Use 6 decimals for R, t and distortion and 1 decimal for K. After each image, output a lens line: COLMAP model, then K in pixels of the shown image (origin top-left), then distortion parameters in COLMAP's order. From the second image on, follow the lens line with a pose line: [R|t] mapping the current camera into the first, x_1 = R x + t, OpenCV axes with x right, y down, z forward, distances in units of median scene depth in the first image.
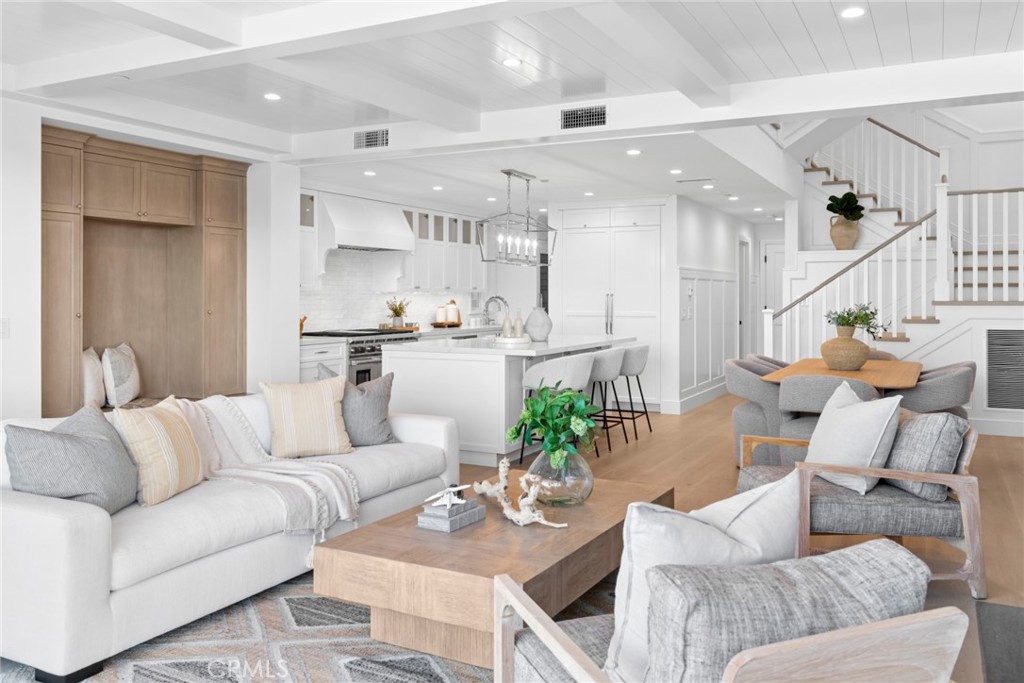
lens RADIAL K [[827.8, 0, 509.4], [0, 827.8, 291.0], [0, 0, 1]] dist [-0.010064, -0.006071]
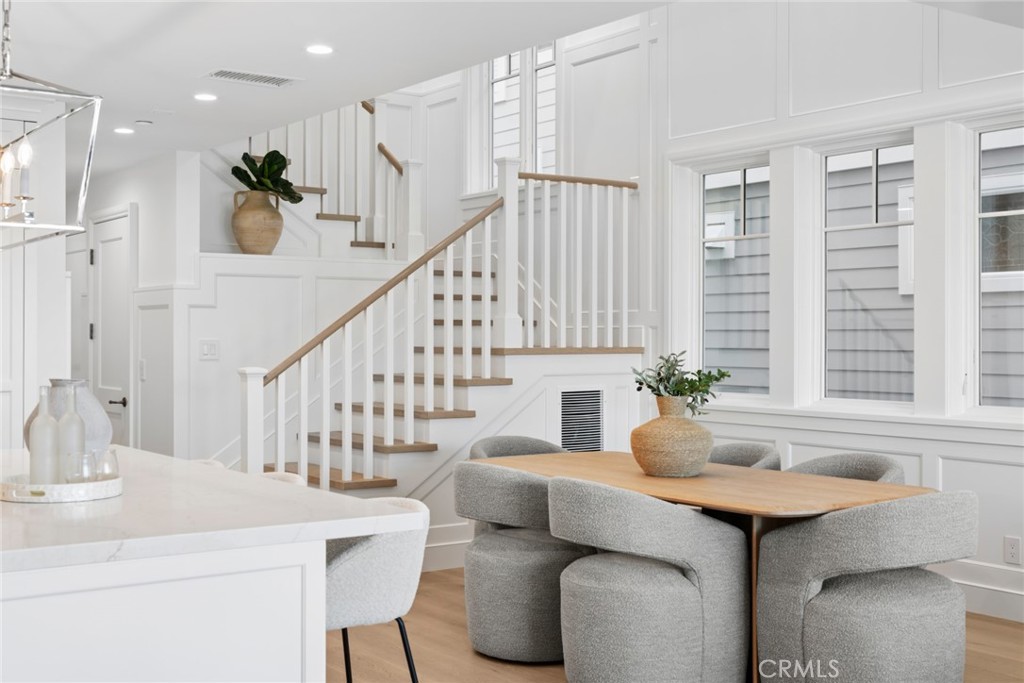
lens RADIAL K [[1222.7, 0, 508.4], [0, 1222.7, 347.4], [0, 0, 1]] dist [-0.006915, 0.000000]
pose [[0.456650, -0.005571, 0.889629, -0.242011], [-0.008722, 0.999904, 0.010738, 0.001665], [-0.889604, -0.012663, 0.456557, 0.487844]]
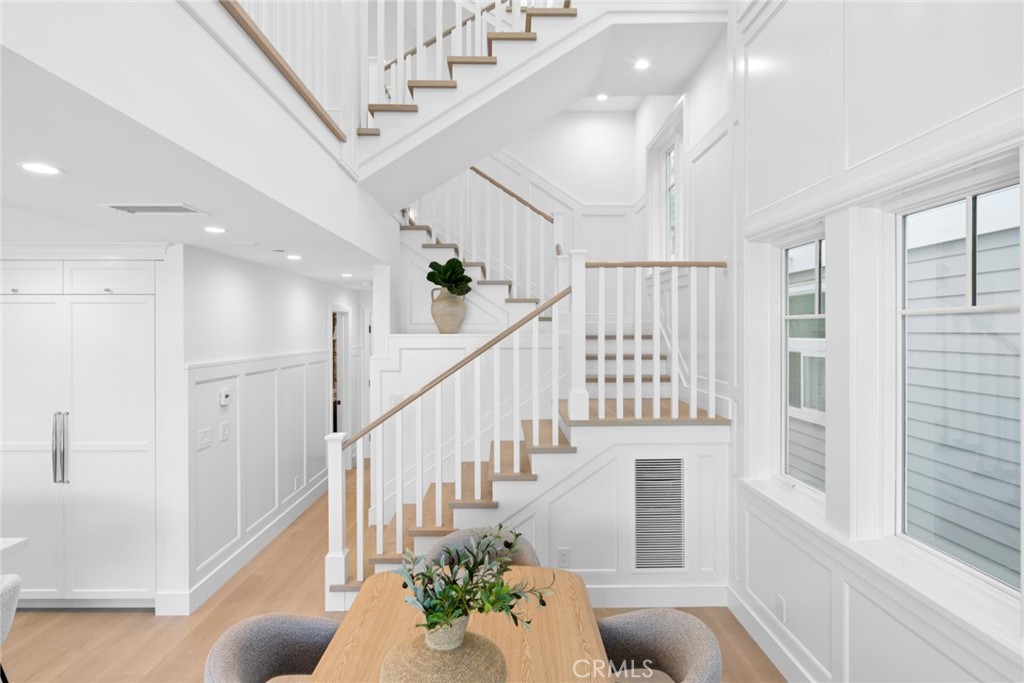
lens RADIAL K [[544.7, 0, 510.7], [0, 544.7, 331.3], [0, 0, 1]] dist [-0.005026, 0.000335]
pose [[0.880565, -0.002675, 0.473919, 0.214393], [-0.001010, 0.999971, 0.007522, -0.054559], [-0.473925, -0.007102, 0.880537, 0.520924]]
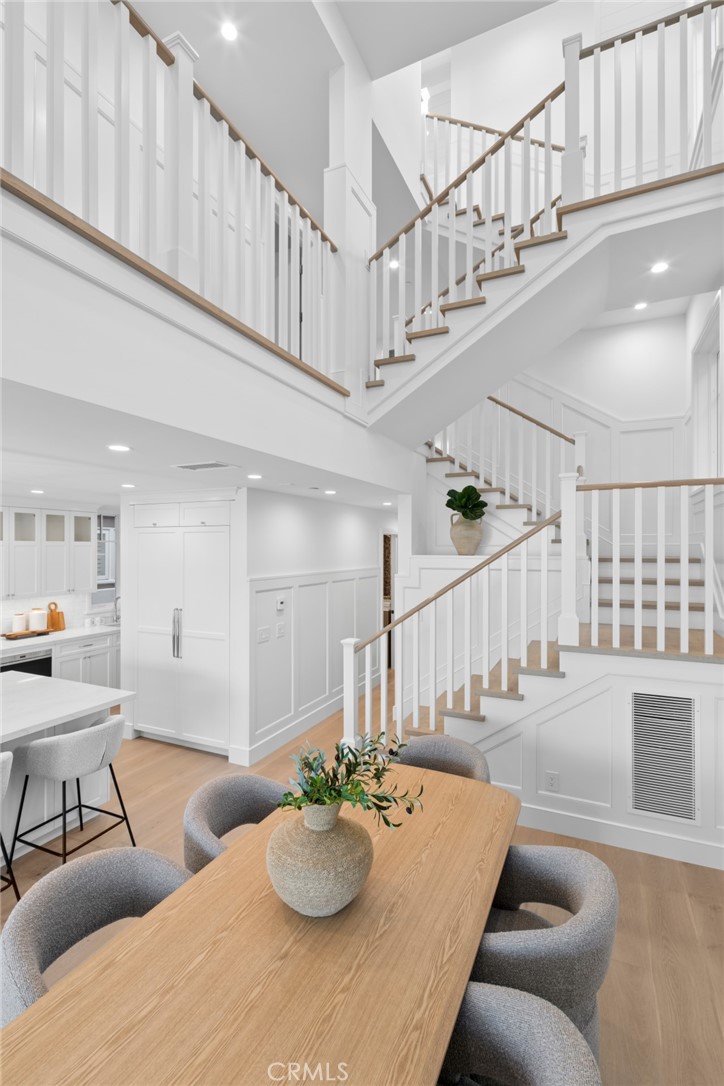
lens RADIAL K [[496.4, 0, 364.7], [0, 496.4, 546.5], [0, 0, 1]] dist [-0.003237, 0.000077]
pose [[0.998909, 0.000872, 0.046695, 0.280088], [-0.001080, 0.999990, 0.004441, -0.059439], [-0.046691, -0.004487, 0.998899, 0.497364]]
